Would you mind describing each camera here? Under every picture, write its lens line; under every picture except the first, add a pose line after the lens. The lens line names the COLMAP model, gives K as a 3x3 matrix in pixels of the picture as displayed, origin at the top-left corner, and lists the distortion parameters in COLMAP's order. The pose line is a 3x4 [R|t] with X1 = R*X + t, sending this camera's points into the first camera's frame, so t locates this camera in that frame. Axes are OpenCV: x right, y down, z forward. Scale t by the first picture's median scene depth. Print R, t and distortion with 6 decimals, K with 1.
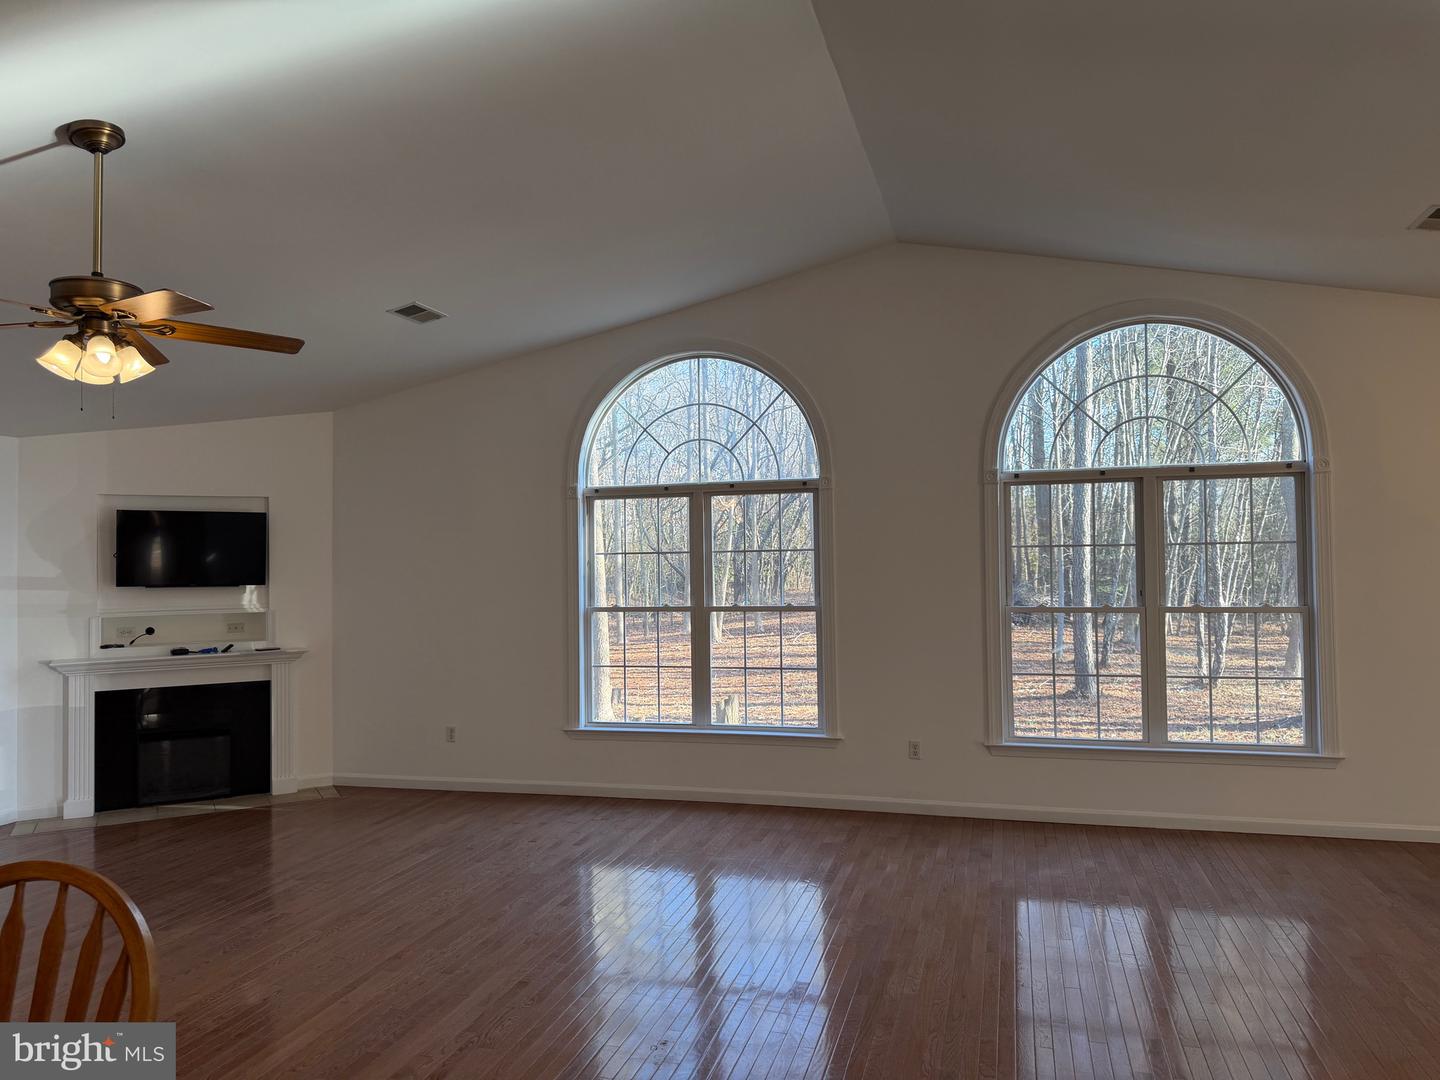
lens RADIAL K [[1005.7, 0, 720.6], [0, 1005.7, 536.7], [0, 0, 1]] dist [0.085017, -0.110620]
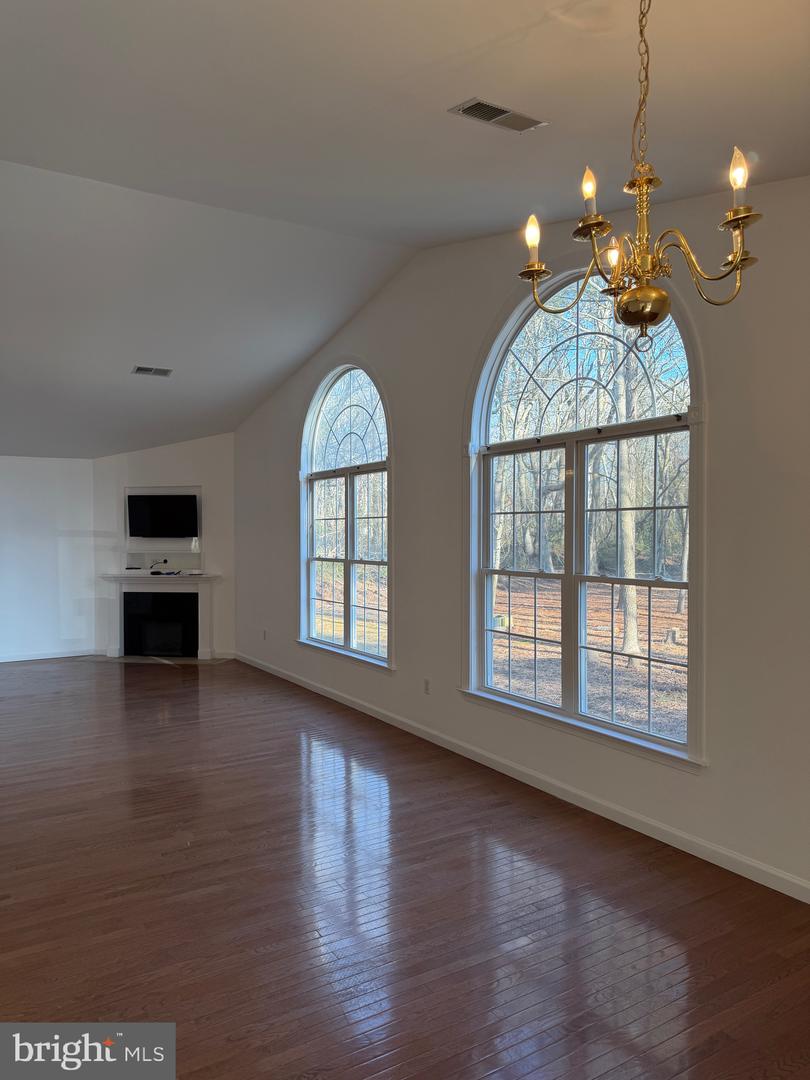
lens RADIAL K [[754.3, 0, 409.9], [0, 754.3, 539.0], [0, 0, 1]] dist [0.085017, -0.110620]
pose [[0.732708, 0.018575, -0.680290, 0.725665], [0.014677, 0.998964, 0.043084, 0.000664], [0.680385, -0.041553, 0.731676, 0.325696]]
